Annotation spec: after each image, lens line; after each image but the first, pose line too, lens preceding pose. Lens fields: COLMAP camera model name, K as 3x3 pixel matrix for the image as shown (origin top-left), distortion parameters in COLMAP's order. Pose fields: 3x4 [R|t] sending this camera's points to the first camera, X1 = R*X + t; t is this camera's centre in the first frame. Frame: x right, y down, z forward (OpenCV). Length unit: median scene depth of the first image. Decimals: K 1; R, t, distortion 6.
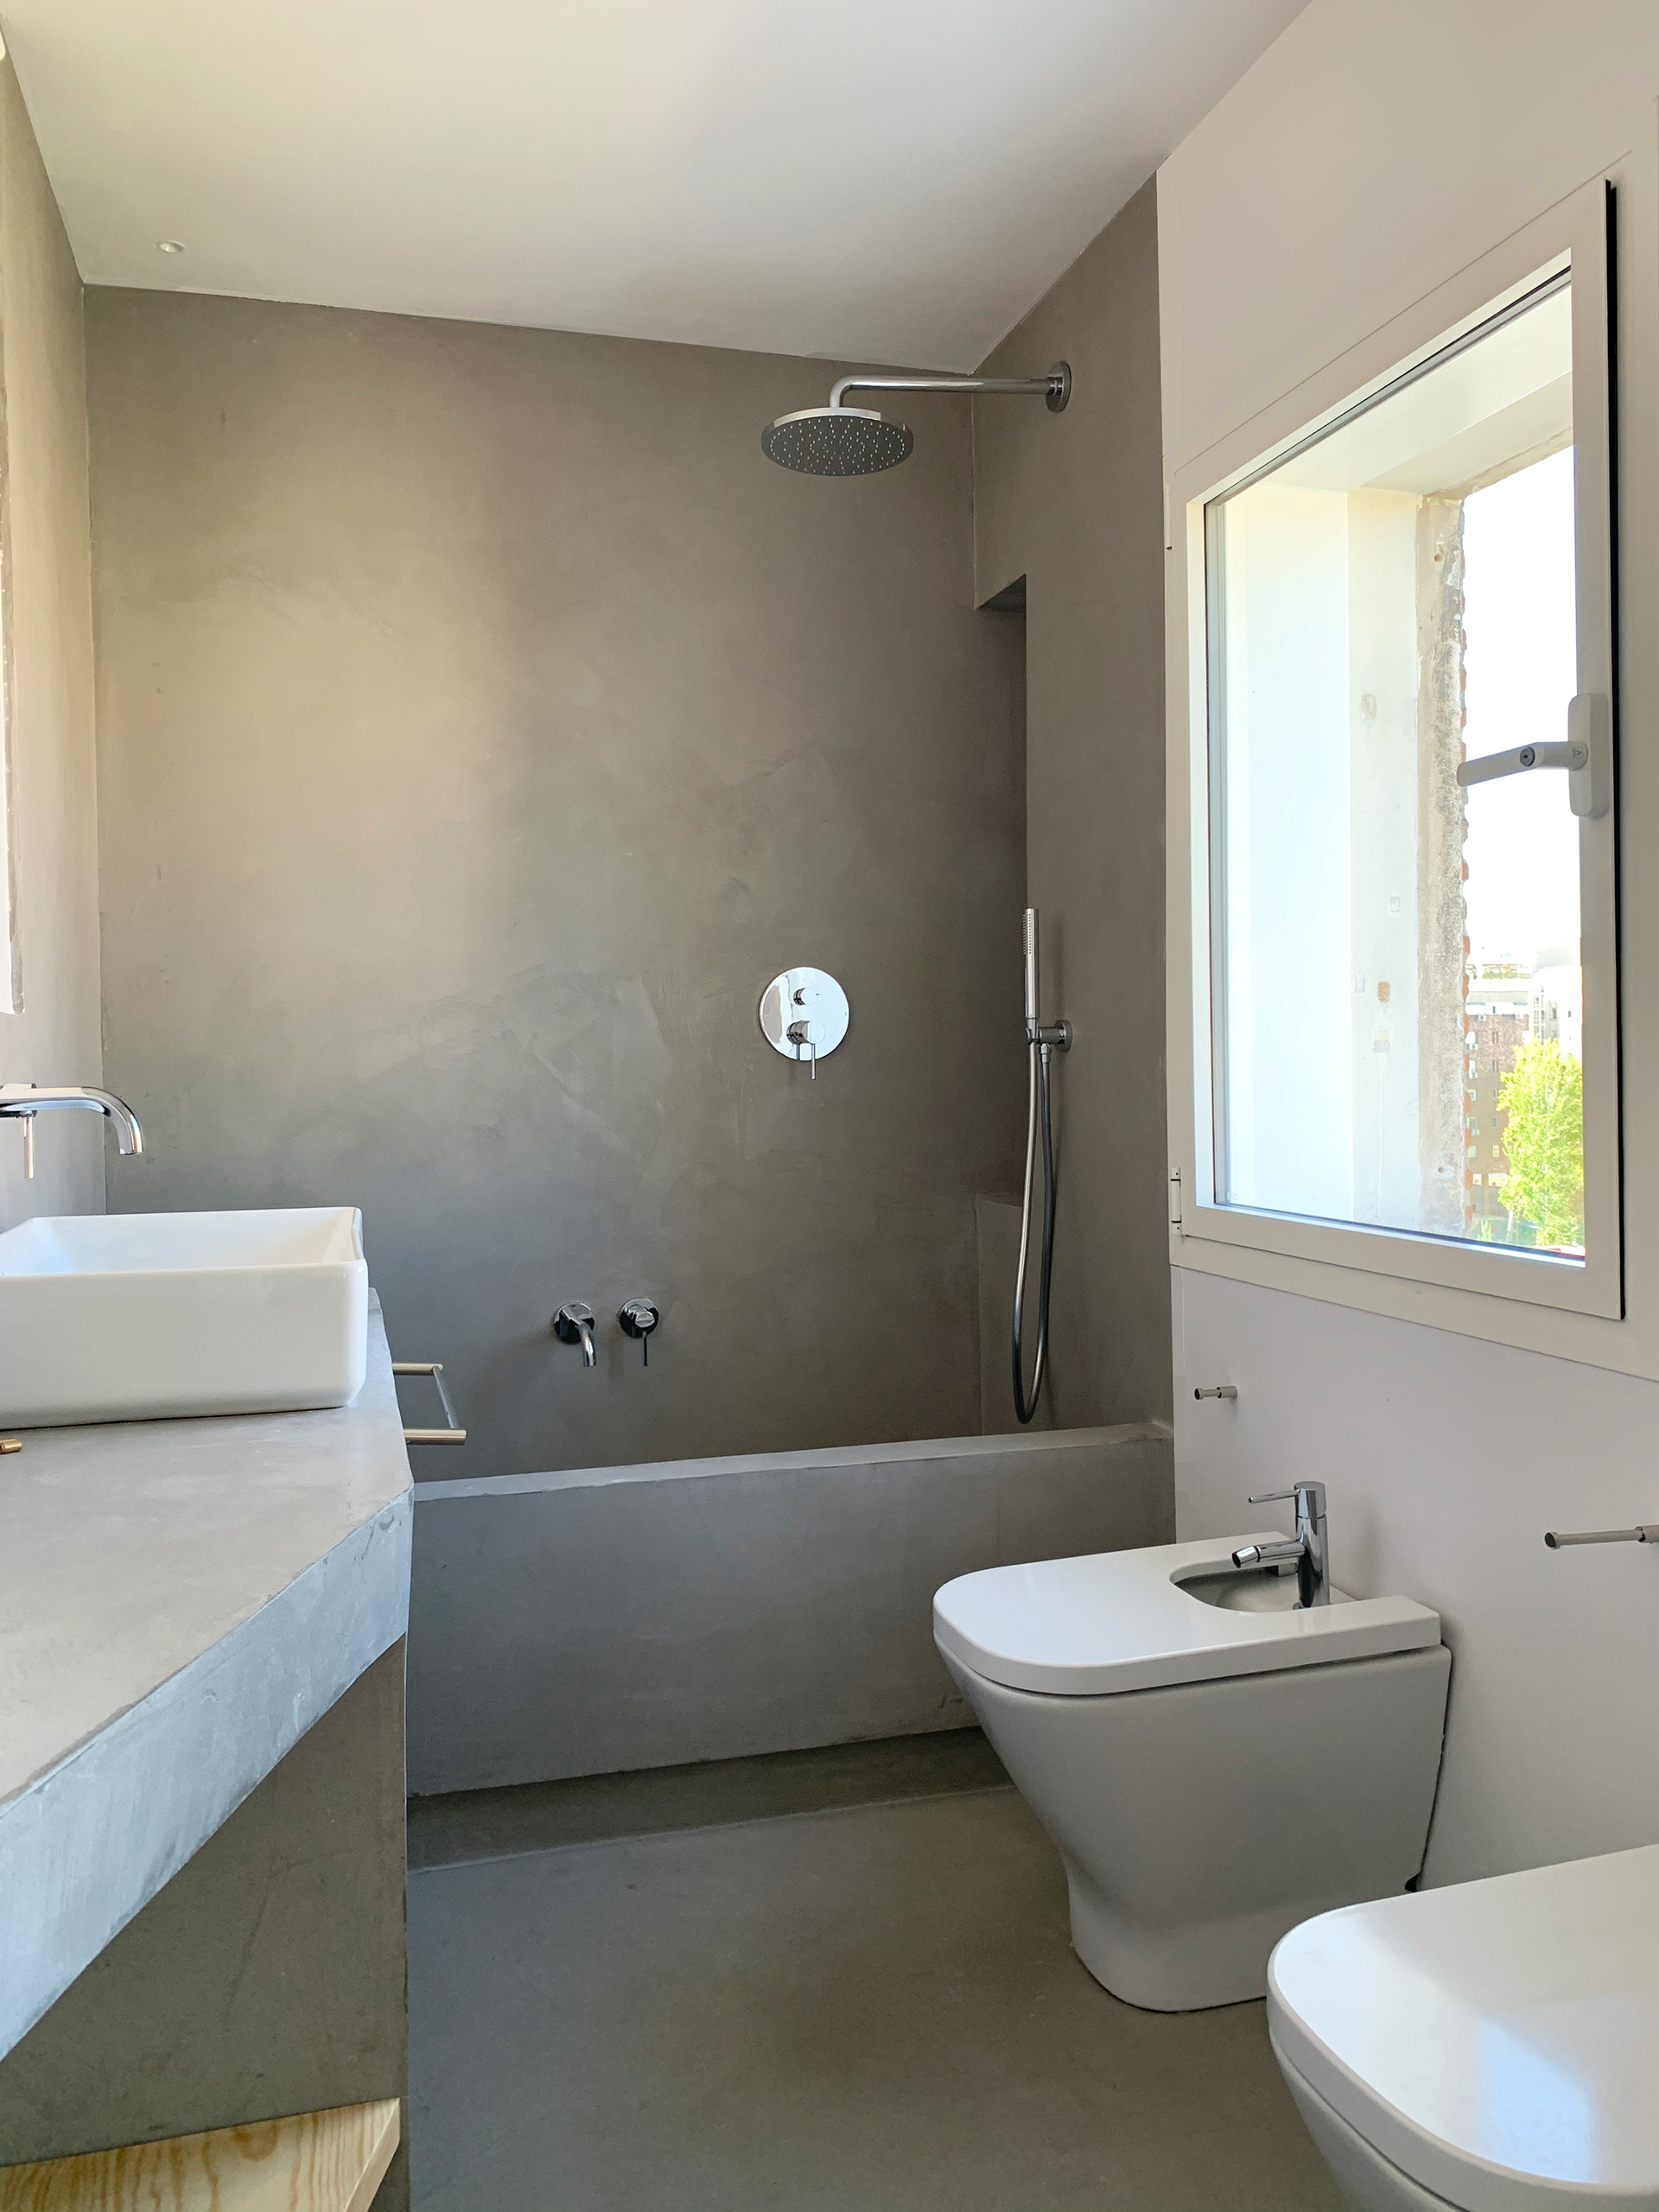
lens RADIAL K [[1625.7, 0, 824.9], [0, 1625.7, 1117.4], [0, 0, 1]] dist [0.052538, -0.086991]
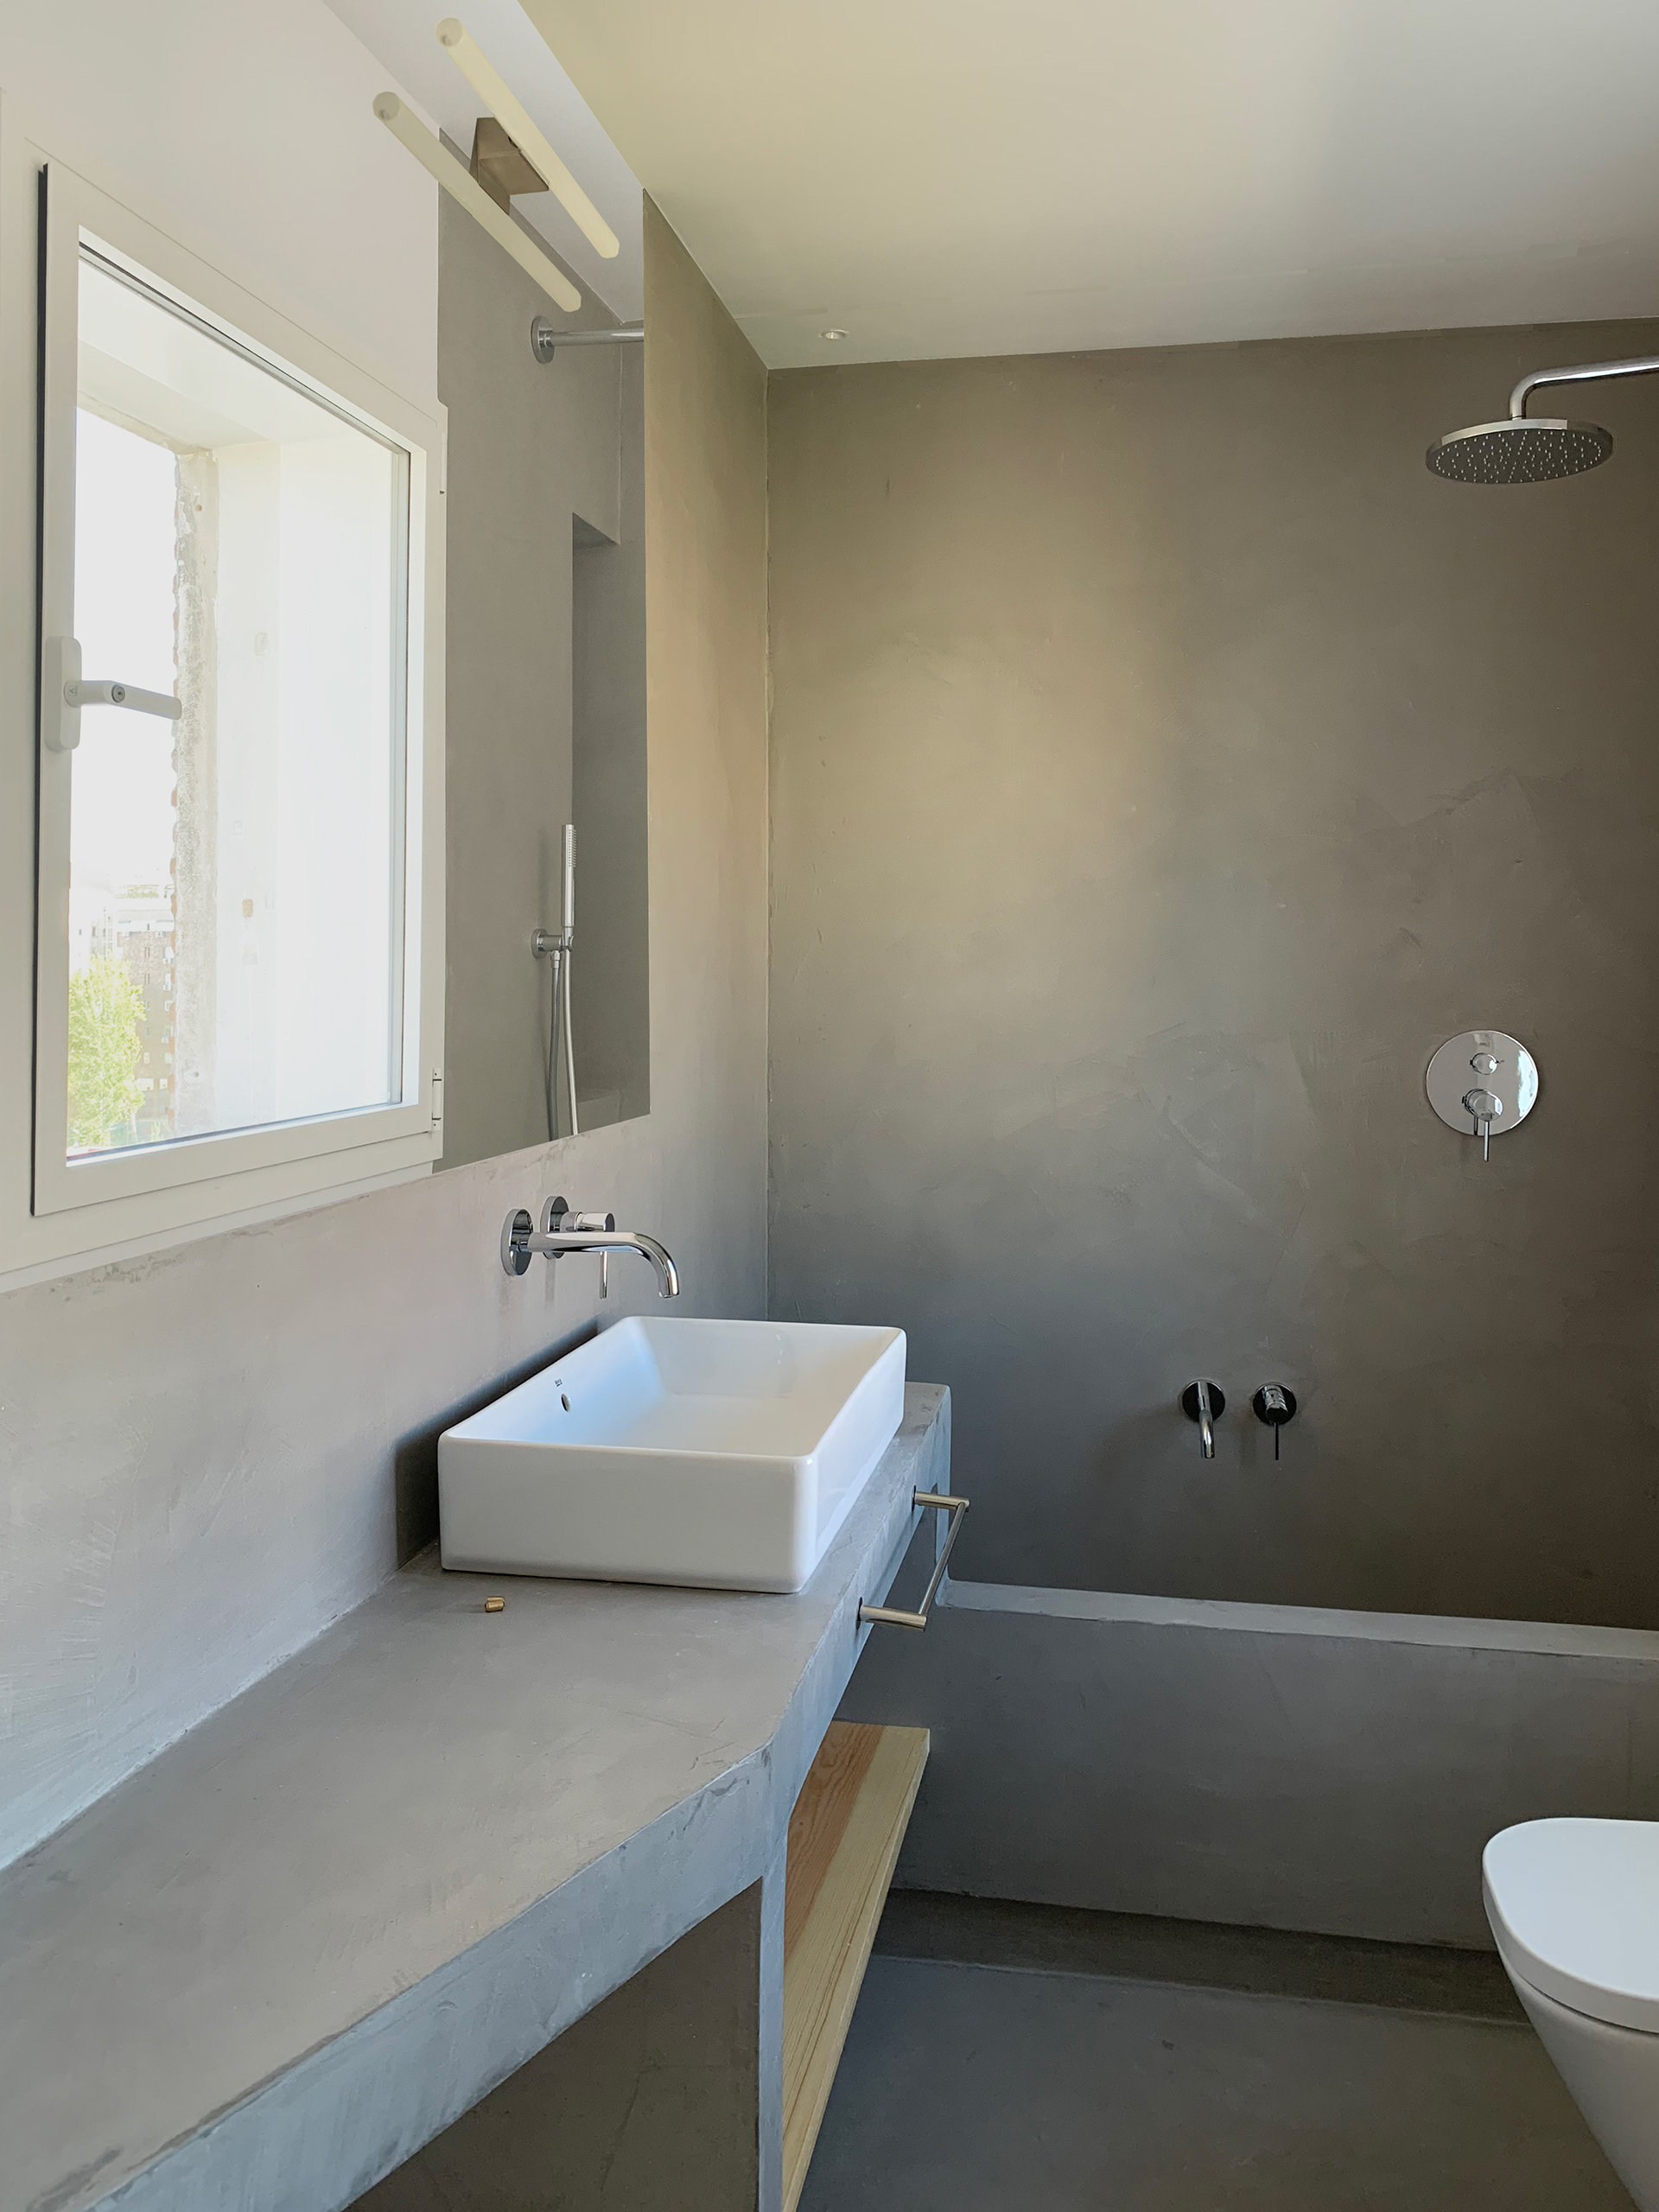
lens RADIAL K [[1701.7, 0, 841.8], [0, 1701.7, 1110.1], [0, 0, 1]] dist [0.024454, -0.035492]
pose [[0.896556, 0.049697, -0.440134, 0.095496], [-0.034643, 0.998509, 0.042177, -0.086291], [0.441574, -0.022566, 0.896941, 0.025710]]
